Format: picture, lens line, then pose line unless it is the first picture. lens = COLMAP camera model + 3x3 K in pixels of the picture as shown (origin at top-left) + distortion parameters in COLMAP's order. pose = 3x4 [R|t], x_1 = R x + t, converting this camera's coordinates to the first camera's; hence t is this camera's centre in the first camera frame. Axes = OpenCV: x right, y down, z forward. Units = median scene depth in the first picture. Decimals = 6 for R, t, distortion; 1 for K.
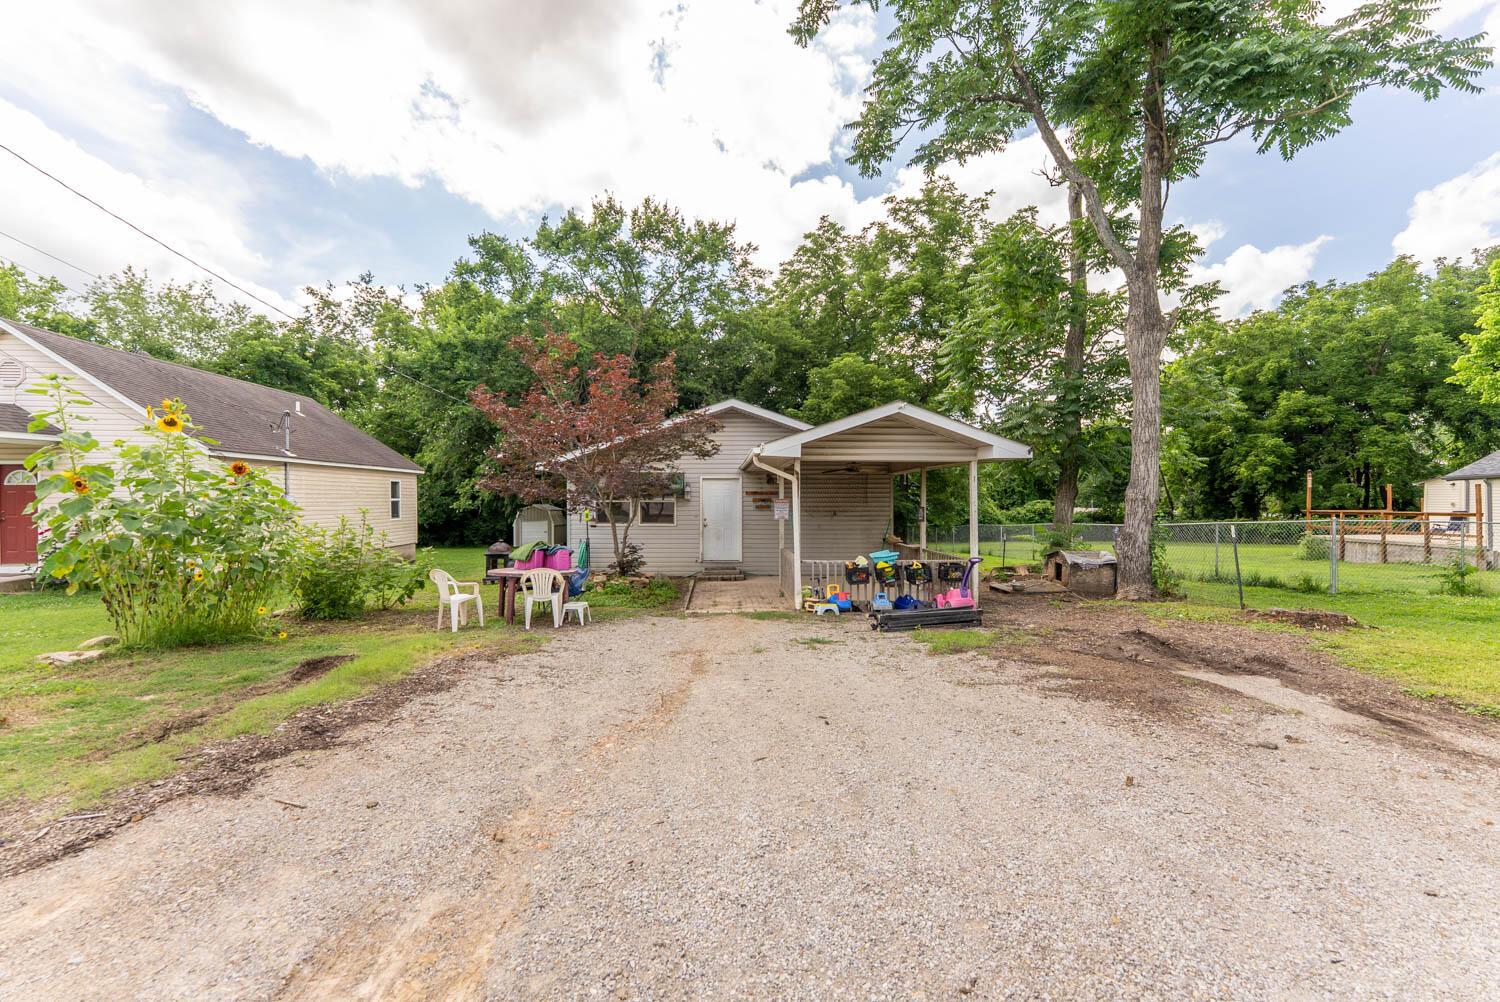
lens RADIAL K [[603.1, 0, 745.7], [0, 603.1, 504.0], [0, 0, 1]] dist [-0.003262, 0.000209]
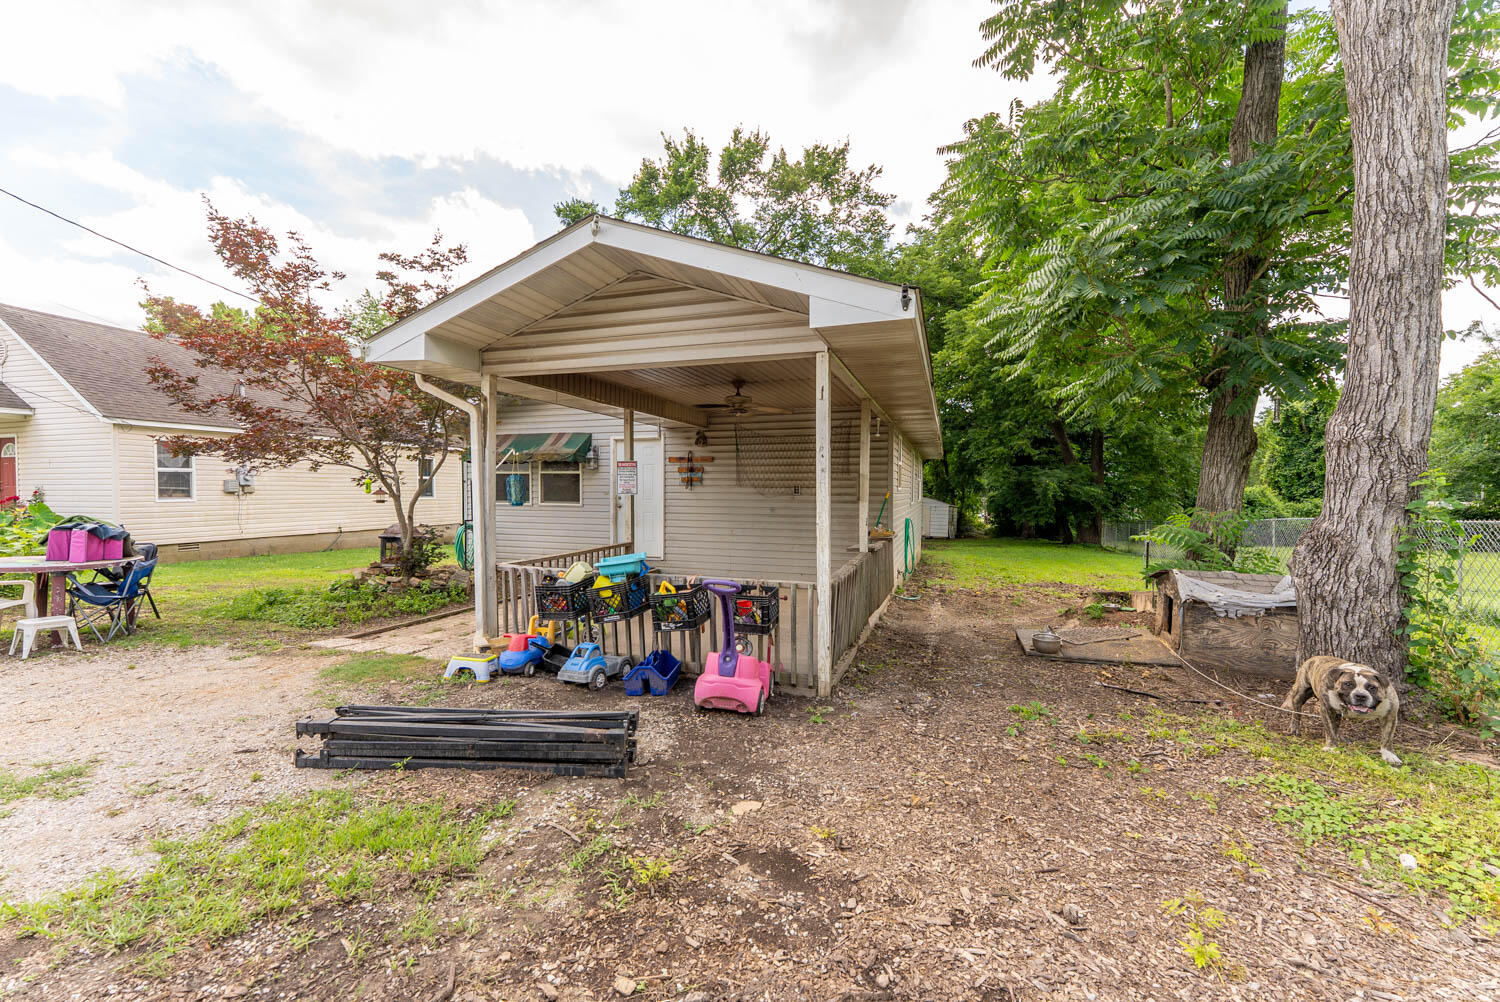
lens RADIAL K [[602.5, 0, 745.5], [0, 602.5, 502.2], [0, 0, 1]] dist [0.000105, 0.000010]
pose [[0.931019, 0.012040, -0.364773, 0.168629], [-0.007493, 0.999876, 0.013877, 0.010333], [0.364895, -0.010187, 0.930993, 0.202189]]
